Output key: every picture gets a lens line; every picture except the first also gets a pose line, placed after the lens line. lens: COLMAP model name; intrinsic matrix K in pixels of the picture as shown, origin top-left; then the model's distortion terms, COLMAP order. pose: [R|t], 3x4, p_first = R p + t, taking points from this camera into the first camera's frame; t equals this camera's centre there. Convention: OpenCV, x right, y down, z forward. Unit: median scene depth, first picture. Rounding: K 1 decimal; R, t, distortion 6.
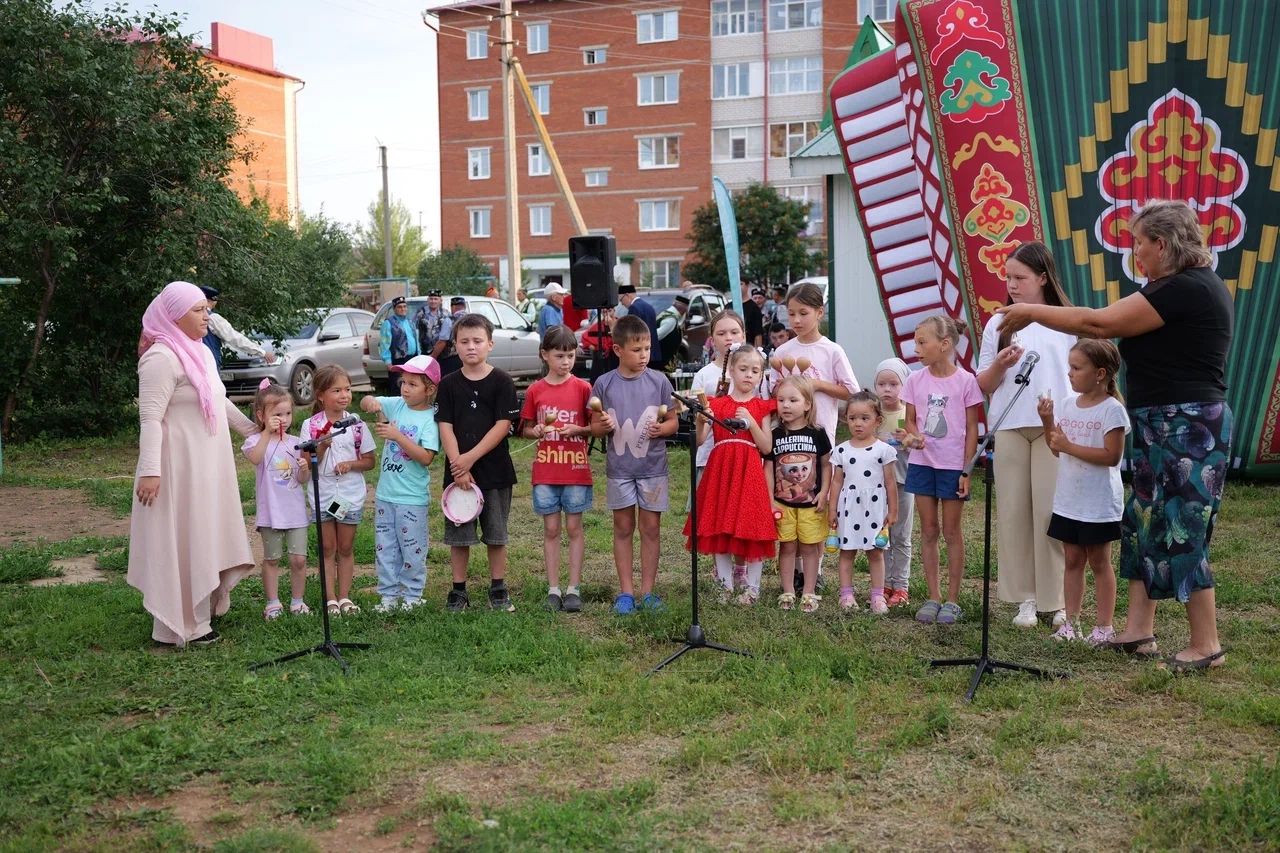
lens RADIAL K [[1329.1, 0, 638.5], [0, 1329.1, 433.6], [0, 0, 1]] dist [-0.008378, 0.000000]
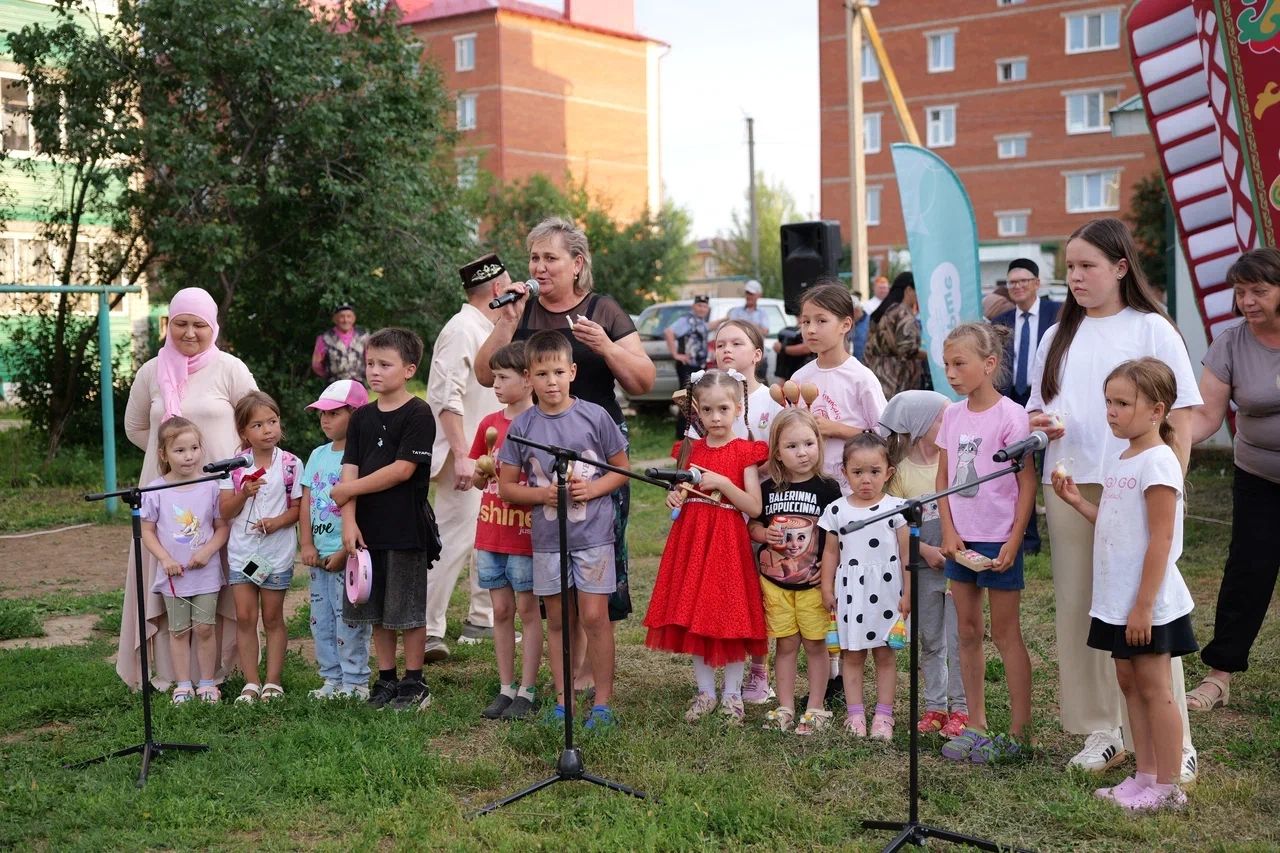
lens RADIAL K [[1637.2, 0, 641.5], [0, 1637.2, 420.6], [0, 0, 1]] dist [0.006320, 0.000000]
pose [[0.966459, 0.008455, -0.256683, 0.120123], [-0.015583, 0.999547, -0.025749, -0.005650], [0.256349, 0.028886, 0.966153, 0.048986]]
